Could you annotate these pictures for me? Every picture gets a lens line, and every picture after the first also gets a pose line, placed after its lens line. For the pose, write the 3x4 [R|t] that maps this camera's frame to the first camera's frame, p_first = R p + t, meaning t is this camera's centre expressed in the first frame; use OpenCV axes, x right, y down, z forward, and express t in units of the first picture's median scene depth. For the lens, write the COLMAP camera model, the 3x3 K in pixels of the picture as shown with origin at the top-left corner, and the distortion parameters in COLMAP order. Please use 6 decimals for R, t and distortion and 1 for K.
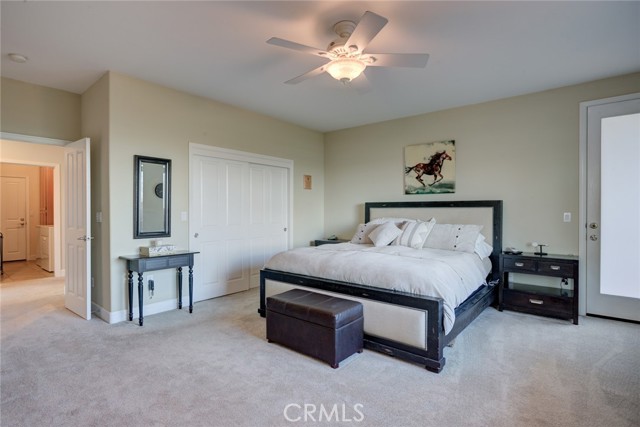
lens RADIAL K [[325.2, 0, 321.2], [0, 325.2, 213.2], [0, 0, 1]] dist [-0.009486, 0.000353]
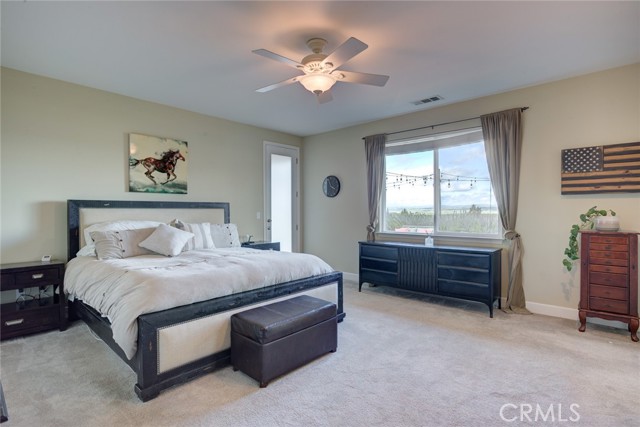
lens RADIAL K [[325.2, 0, 320.1], [0, 325.2, 210.2], [0, 0, 1]] dist [-0.009486, 0.000353]
pose [[0.049262, 0.005159, 0.998773, -0.553941], [0.016819, 0.999841, -0.005994, 0.000833], [-0.998644, 0.017094, 0.049167, 0.516270]]
